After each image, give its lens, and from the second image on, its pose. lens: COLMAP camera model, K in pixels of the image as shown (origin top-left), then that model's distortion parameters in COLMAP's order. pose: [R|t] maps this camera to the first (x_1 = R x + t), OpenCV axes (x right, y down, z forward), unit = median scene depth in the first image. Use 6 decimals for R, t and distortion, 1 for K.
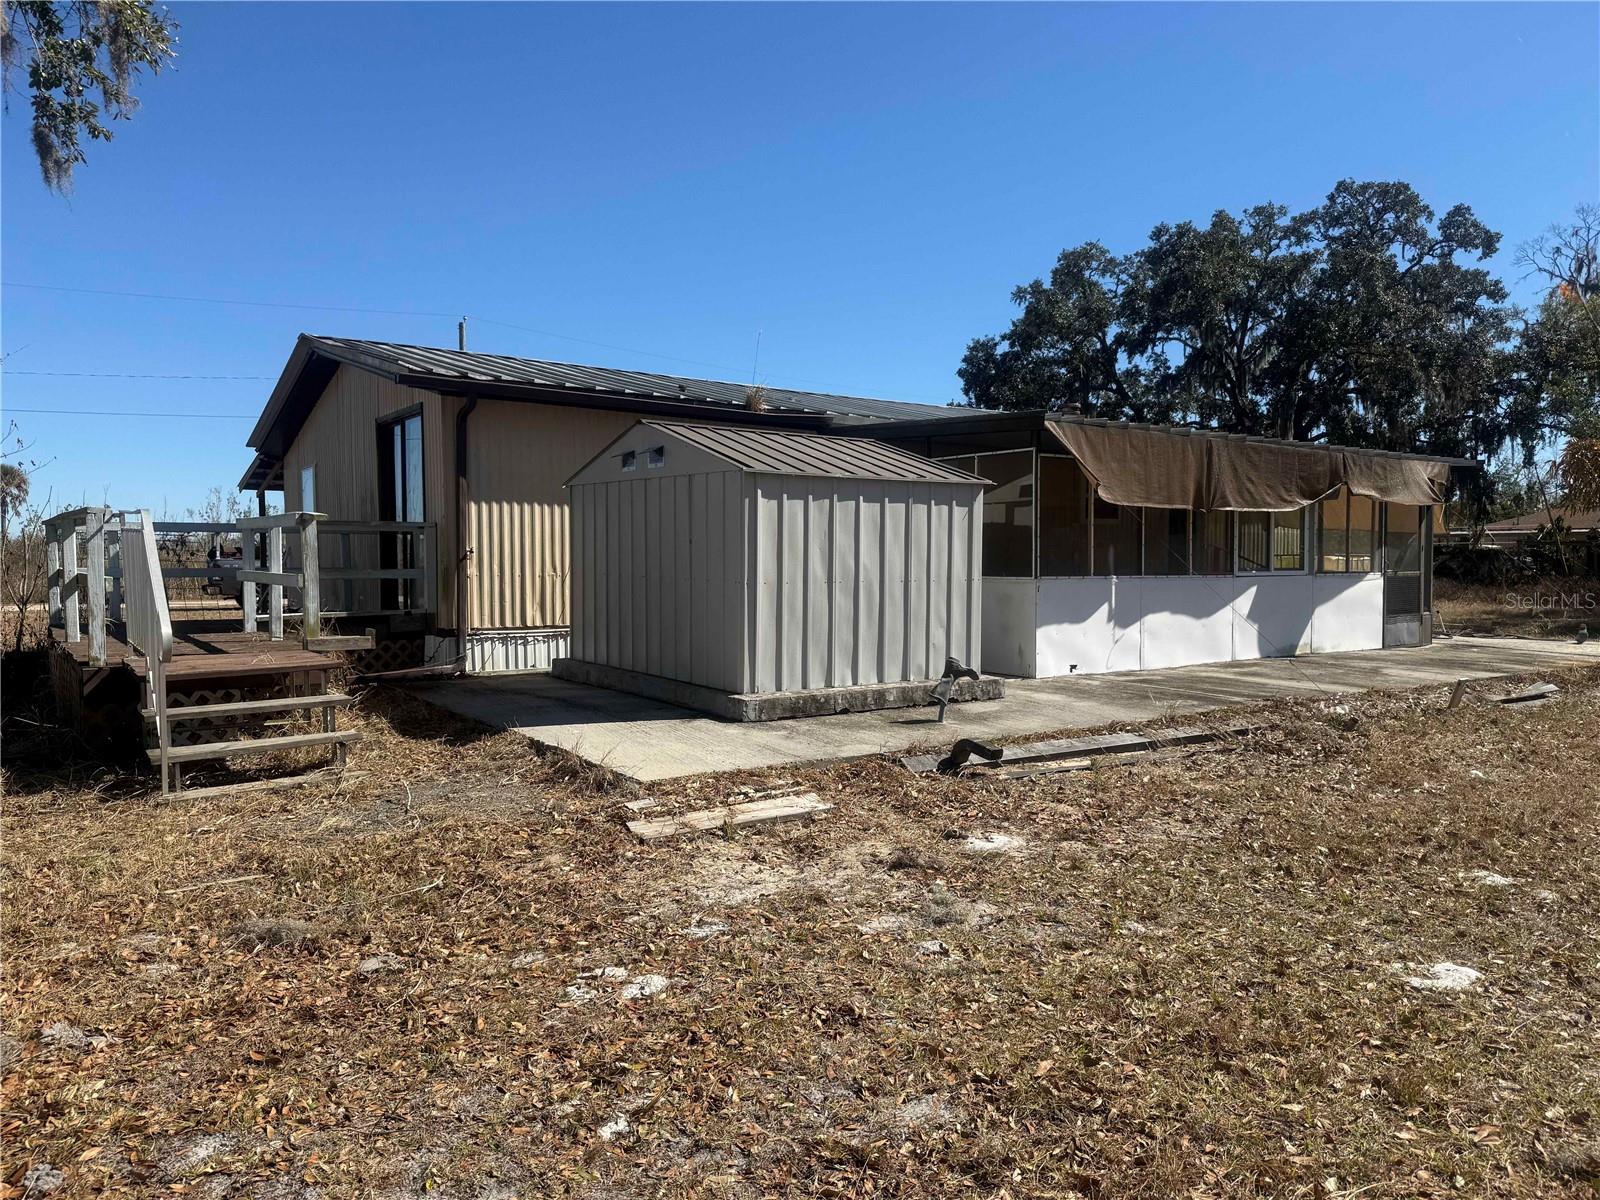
lens RADIAL K [[1116.4, 0, 799.5], [0, 1116.4, 612.4], [0, 0, 1]] dist [0.039637, -0.049786]
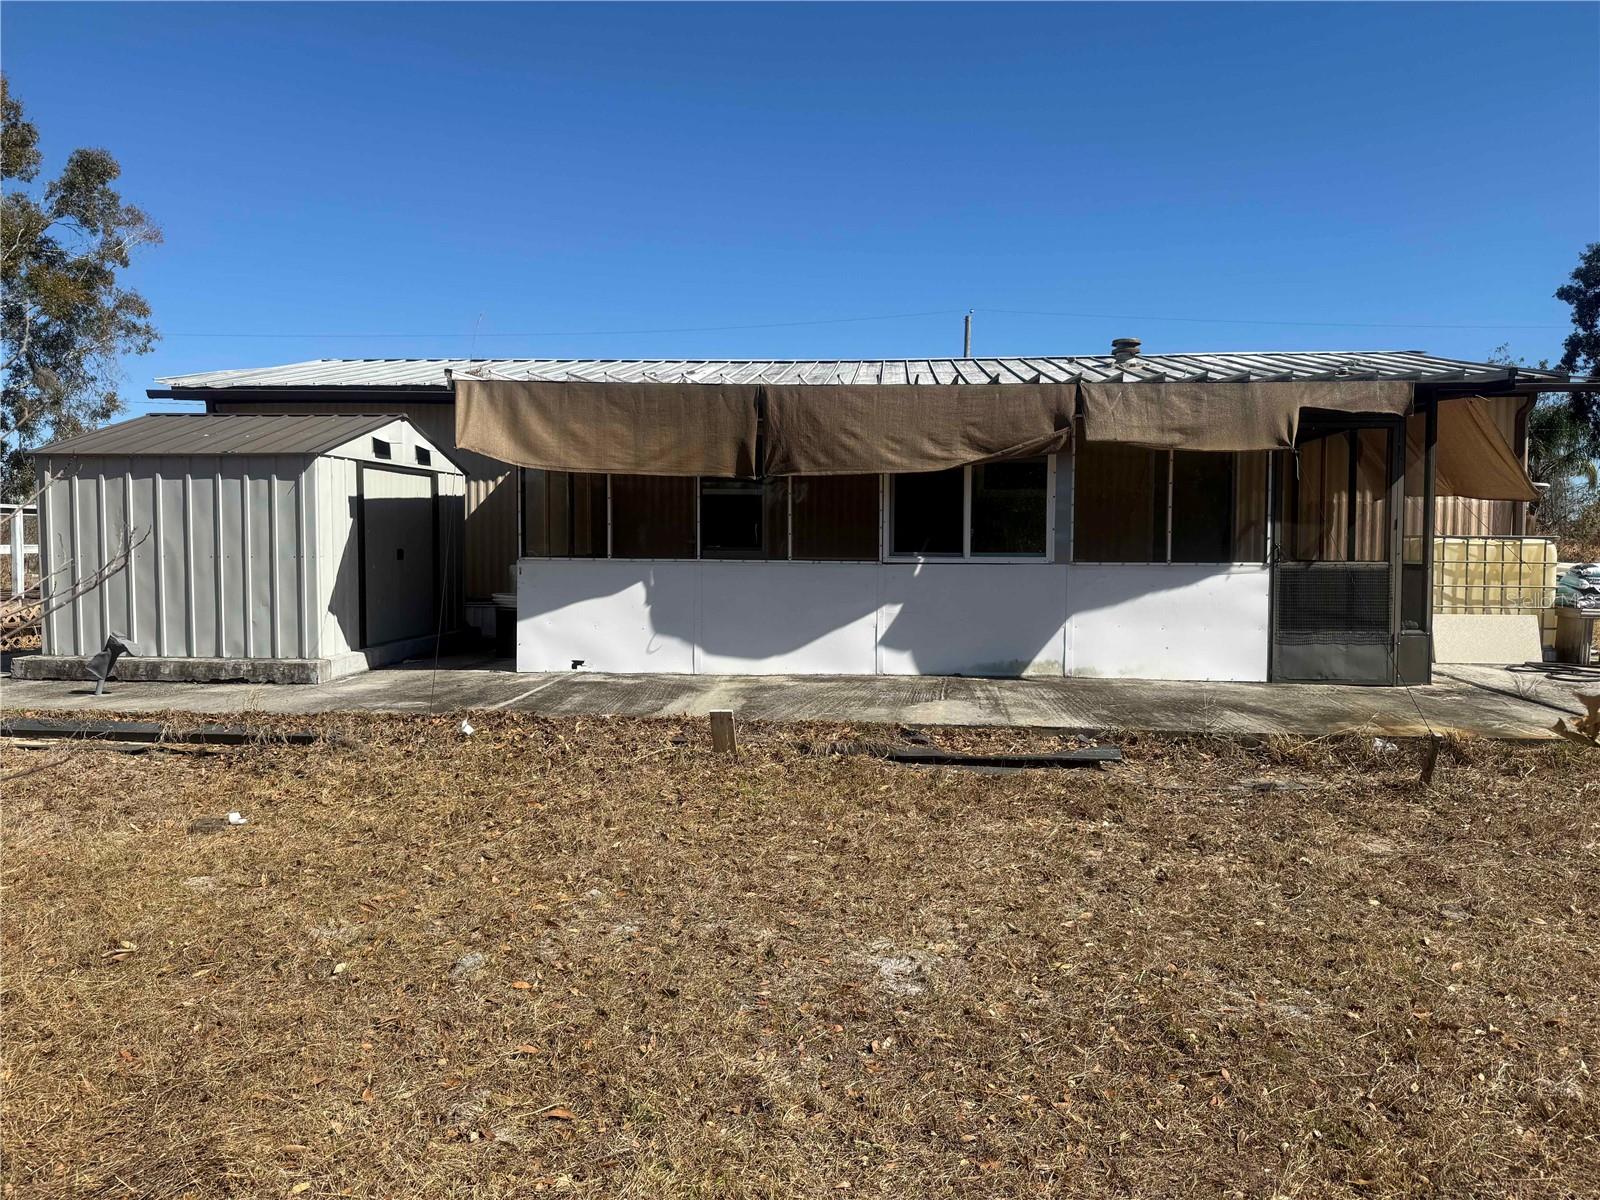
lens RADIAL K [[1116.4, 0, 802.3], [0, 1116.4, 601.3], [0, 0, 1]] dist [0.039637, -0.049786]
pose [[0.791746, 0.040755, -0.609490, 1.351094], [-0.036253, 0.999148, 0.019716, -0.032457], [0.609774, 0.006485, 0.792549, 0.630414]]
